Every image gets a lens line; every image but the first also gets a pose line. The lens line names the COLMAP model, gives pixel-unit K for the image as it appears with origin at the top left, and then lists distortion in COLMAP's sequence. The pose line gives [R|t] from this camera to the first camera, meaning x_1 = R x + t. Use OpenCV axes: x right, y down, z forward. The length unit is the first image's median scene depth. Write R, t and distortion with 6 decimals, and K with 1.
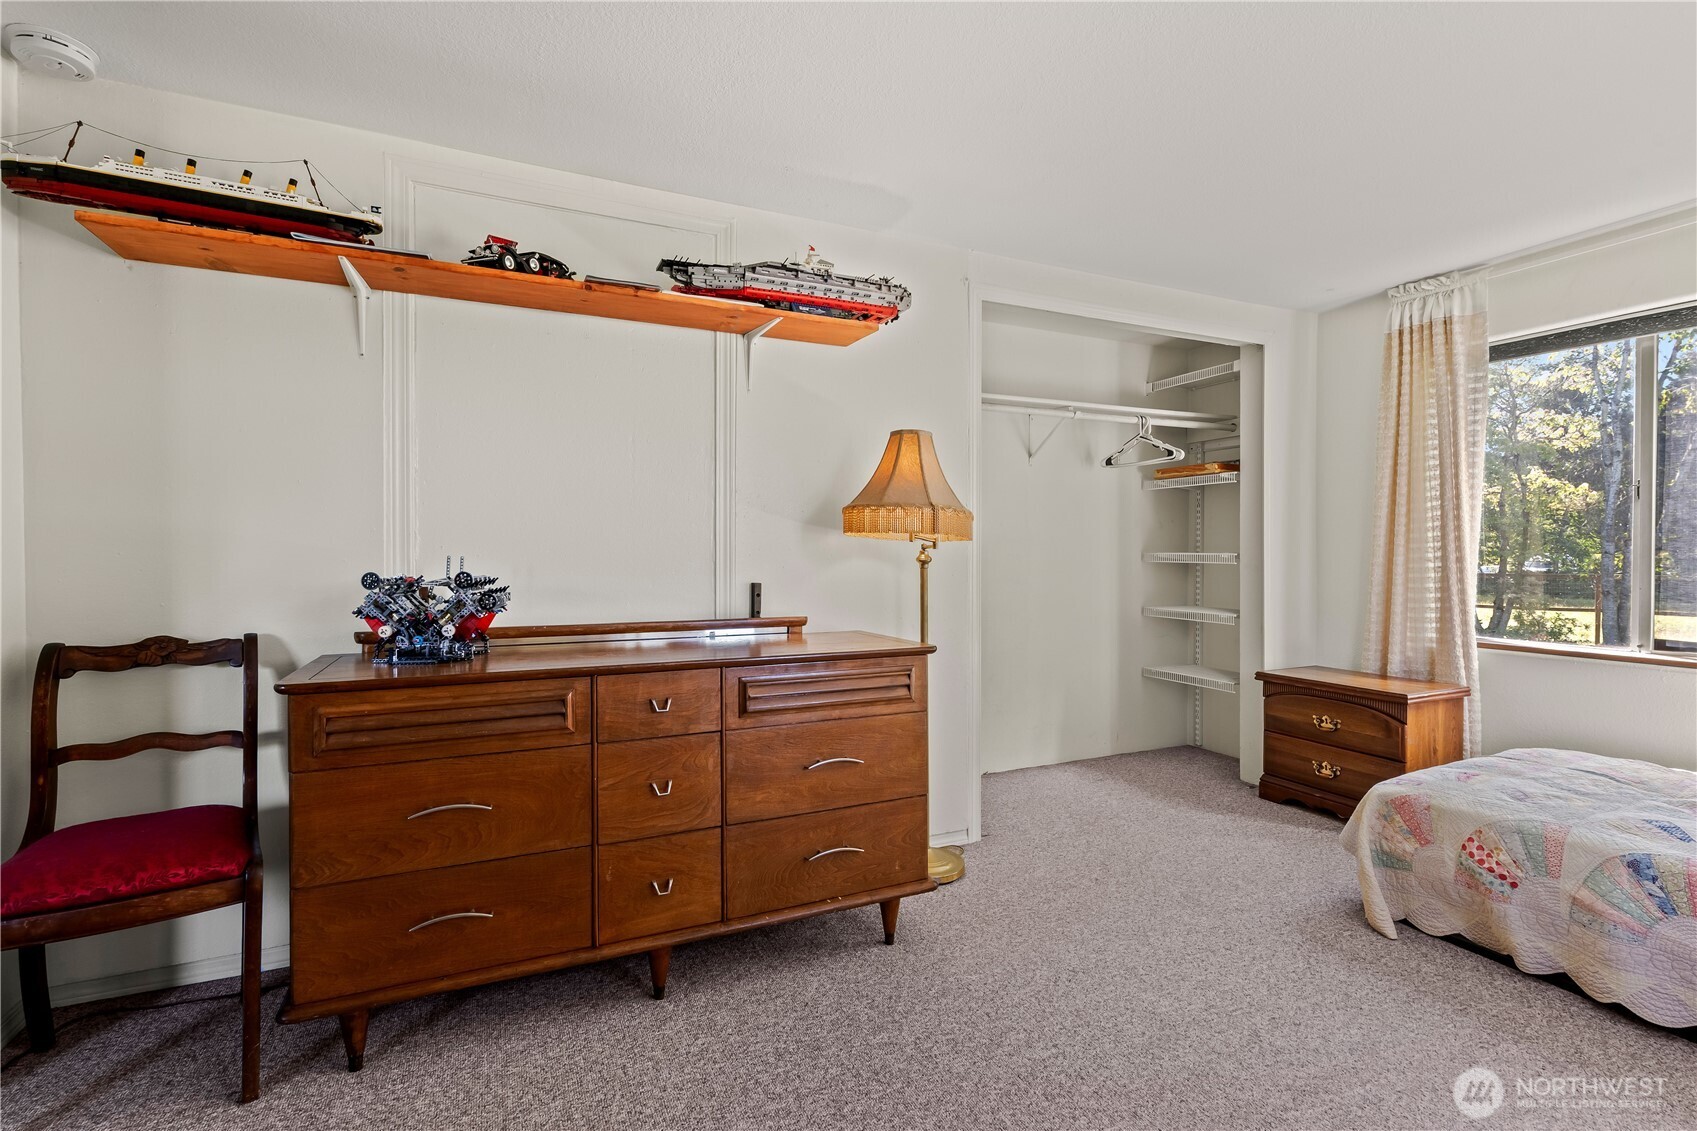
lens RADIAL K [[777.2, 0, 856.5], [0, 777.2, 558.3], [0, 0, 1]] dist [0.002901, 0.000074]
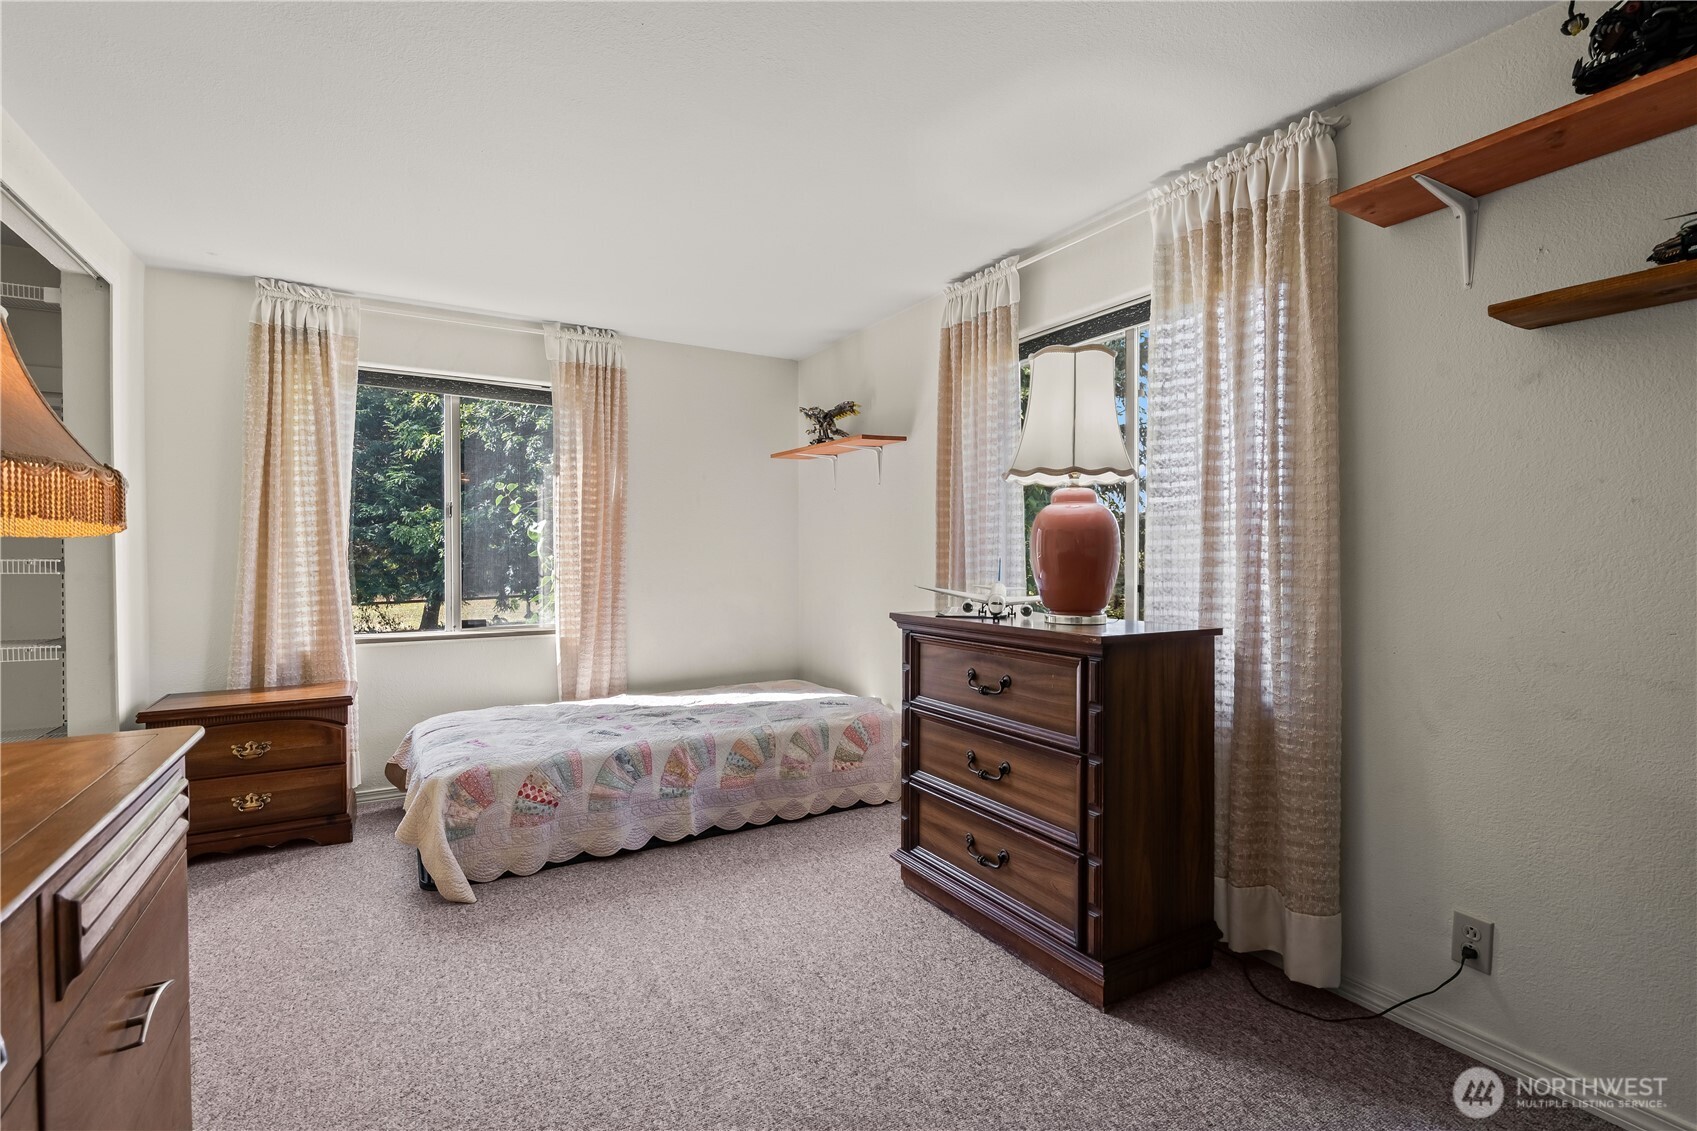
lens RADIAL K [[777.2, 0, 856.3], [0, 777.2, 560.2], [0, 0, 1]] dist [0.002901, 0.000074]
pose [[-0.098392, -0.005970, 0.995130, -0.348843], [0.010846, 0.999916, 0.007071, -0.002941], [-0.995089, 0.011489, -0.098319, 0.402030]]
